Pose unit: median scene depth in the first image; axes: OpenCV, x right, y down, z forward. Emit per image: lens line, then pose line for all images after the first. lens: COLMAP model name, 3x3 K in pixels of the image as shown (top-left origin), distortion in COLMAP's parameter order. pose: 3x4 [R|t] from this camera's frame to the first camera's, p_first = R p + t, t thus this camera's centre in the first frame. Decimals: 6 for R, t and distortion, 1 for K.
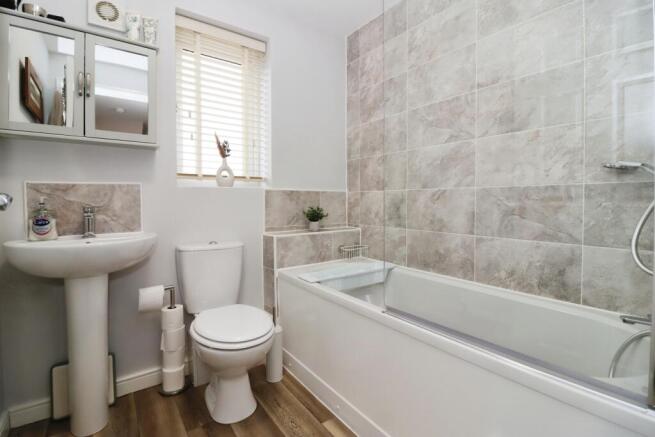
lens RADIAL K [[306.9, 0, 327.7], [0, 306.9, 213.7], [0, 0, 1]] dist [-0.010621, -0.000427]
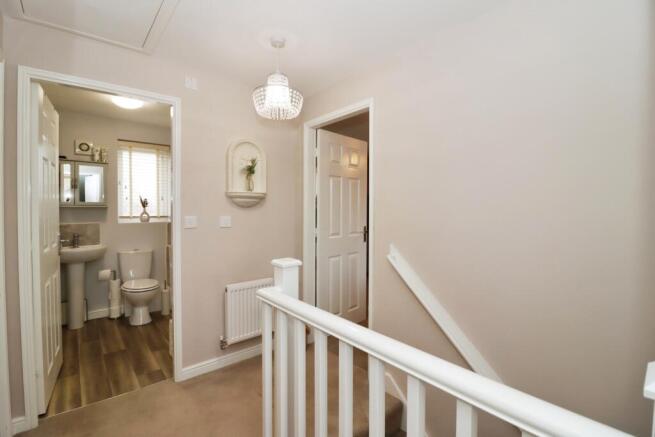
lens RADIAL K [[306.9, 0, 327.5], [0, 306.9, 220.5], [0, 0, 1]] dist [-0.010621, -0.000427]
pose [[0.998471, -0.004970, 0.055045, 0.890442], [0.005836, 0.999862, -0.015582, -0.070616], [-0.054960, 0.015880, 0.998362, -1.264254]]
